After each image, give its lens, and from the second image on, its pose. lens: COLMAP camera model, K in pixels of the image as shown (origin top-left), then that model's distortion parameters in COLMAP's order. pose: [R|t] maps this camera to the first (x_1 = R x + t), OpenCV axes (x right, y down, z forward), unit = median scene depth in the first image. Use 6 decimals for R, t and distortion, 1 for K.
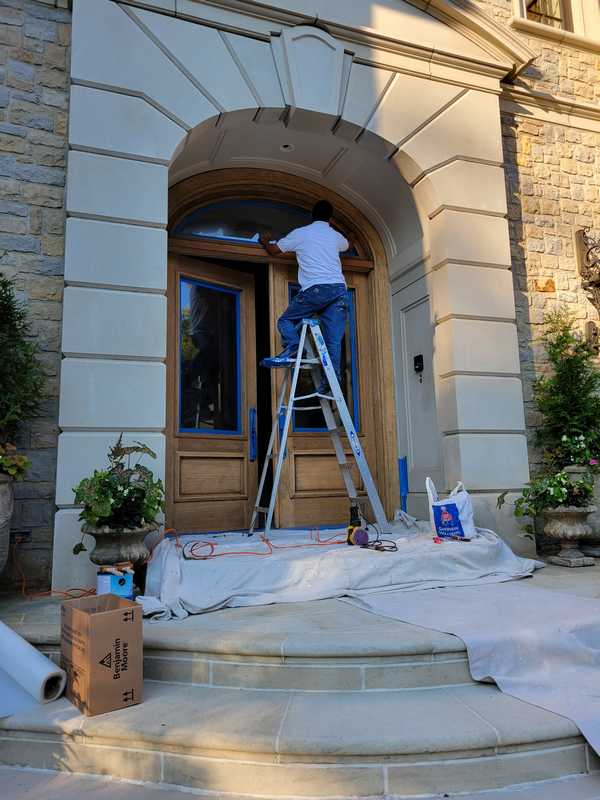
lens RADIAL K [[593.8, 0, 293.0], [0, 593.8, 386.5], [0, 0, 1]] dist [0.034391, -0.003394]
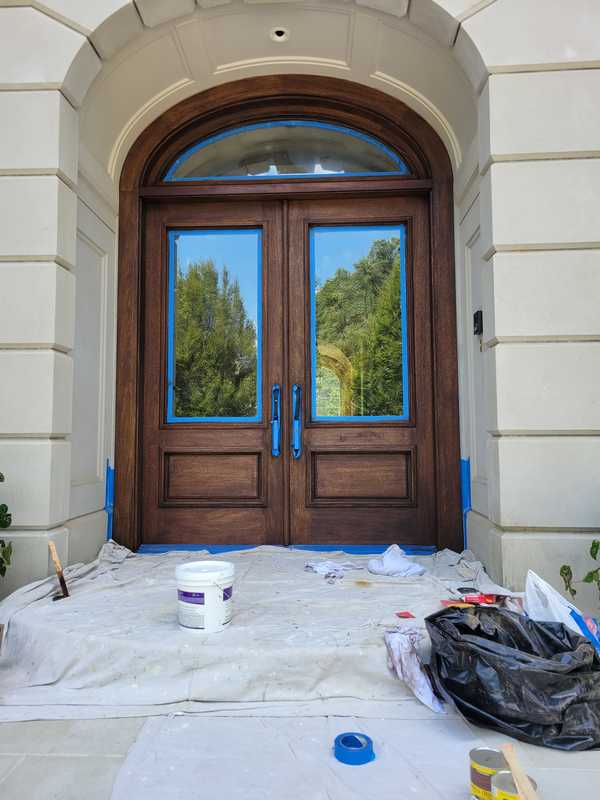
lens RADIAL K [[593.8, 0, 293.0], [0, 593.8, 386.5], [0, 0, 1]] dist [0.034391, -0.003394]
pose [[0.918258, -0.009107, -0.395877, 0.346970], [0.042919, 0.996135, 0.076636, -0.034352], [0.393649, -0.087363, 0.915100, 0.358614]]
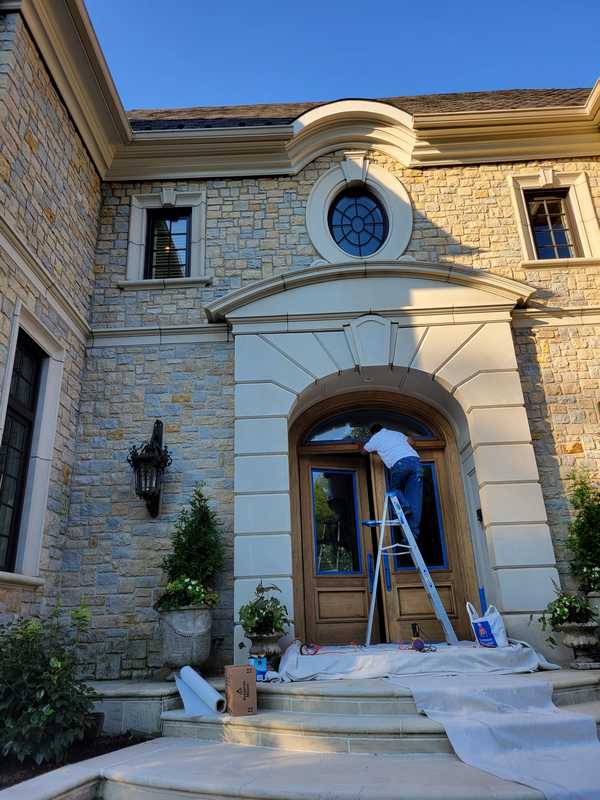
lens RADIAL K [[593.8, 0, 293.0], [0, 593.8, 386.5], [0, 0, 1]] dist [0.034391, -0.003394]
pose [[0.928830, -0.145896, -0.340573, 0.394717], [0.072164, 0.972840, -0.219941, -0.068516], [0.363411, 0.179711, 0.914131, -0.576411]]
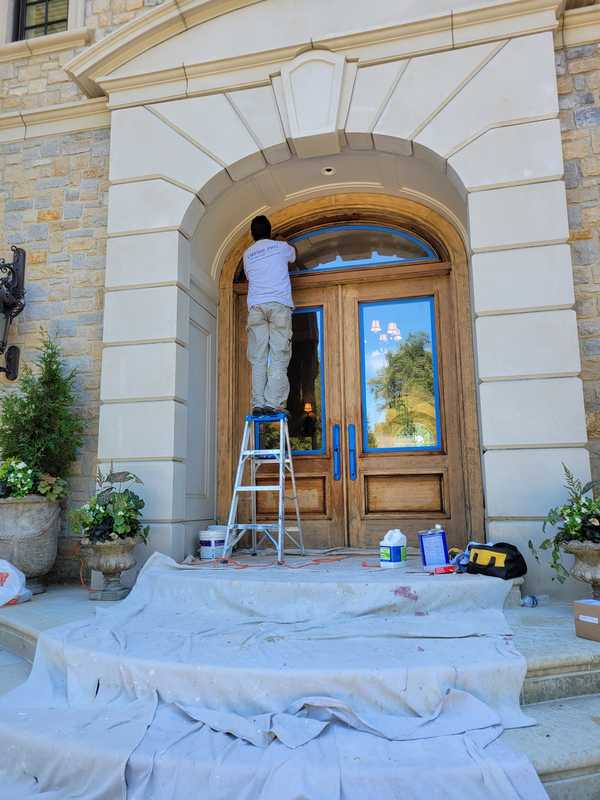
lens RADIAL K [[596.7, 0, 300.0], [0, 596.7, 400.0], [0, 0, 1]] dist [0.034761, -0.012846]
pose [[0.834642, -0.078165, -0.545219, 0.563327], [0.079342, 0.996617, -0.021420, 0.003373], [0.545049, -0.025380, 0.838020, 0.138730]]
